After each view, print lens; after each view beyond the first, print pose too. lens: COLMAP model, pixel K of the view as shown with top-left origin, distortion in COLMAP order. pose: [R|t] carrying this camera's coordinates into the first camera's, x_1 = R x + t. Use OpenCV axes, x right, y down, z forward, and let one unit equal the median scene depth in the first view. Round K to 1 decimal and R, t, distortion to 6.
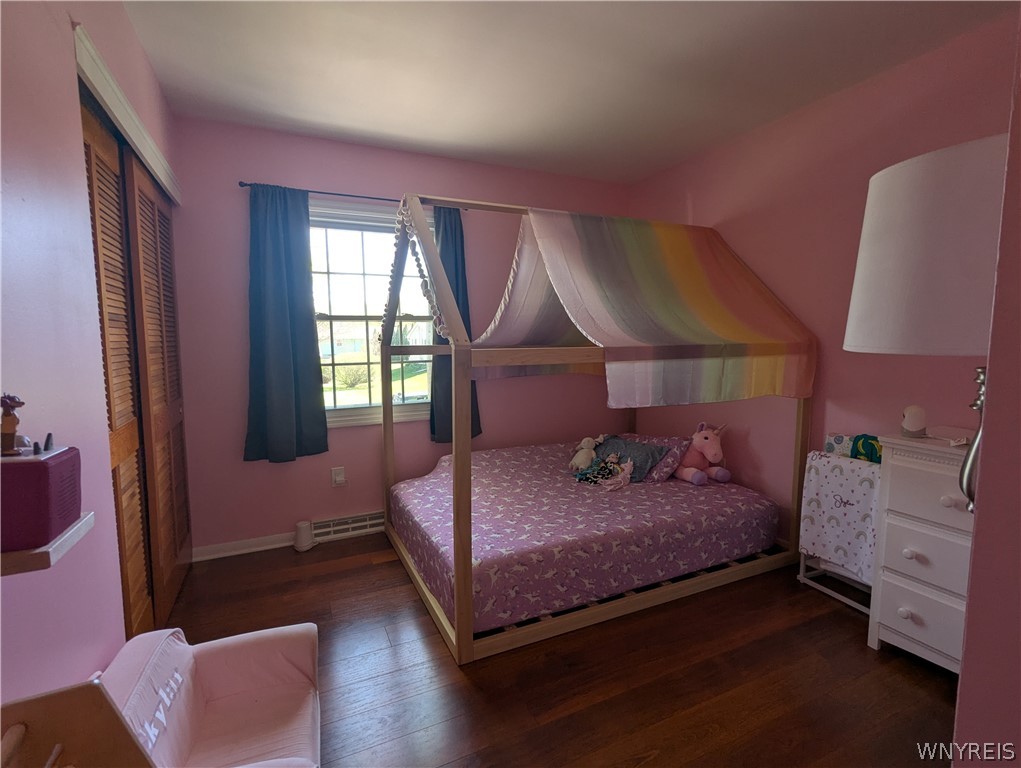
lens RADIAL K [[485.1, 0, 507.0], [0, 485.1, 385.8], [0, 0, 1]] dist [0.003322, -0.000209]
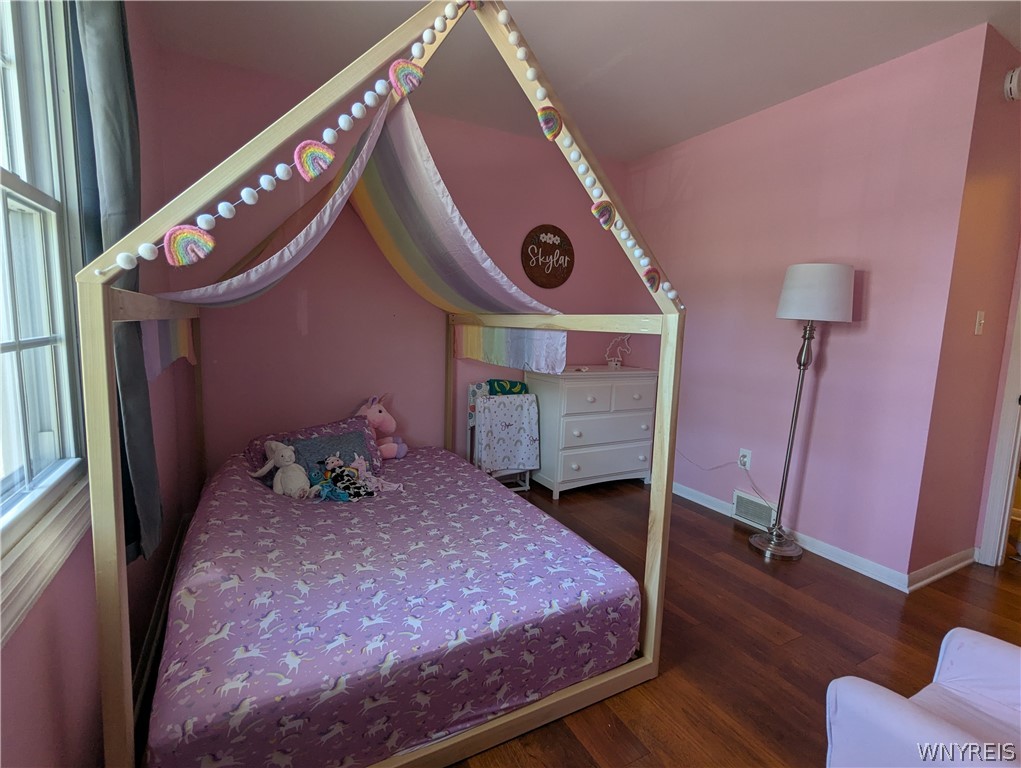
lens RADIAL K [[491.8, 0, 524.3], [0, 491.8, 380.5], [0, 0, 1]] dist [-0.000459, -0.000246]
pose [[-0.076795, -0.124188, 0.989282, -0.749834], [0.050984, 0.990425, 0.128289, -0.082357], [-0.995743, 0.060290, -0.069728, 1.011296]]
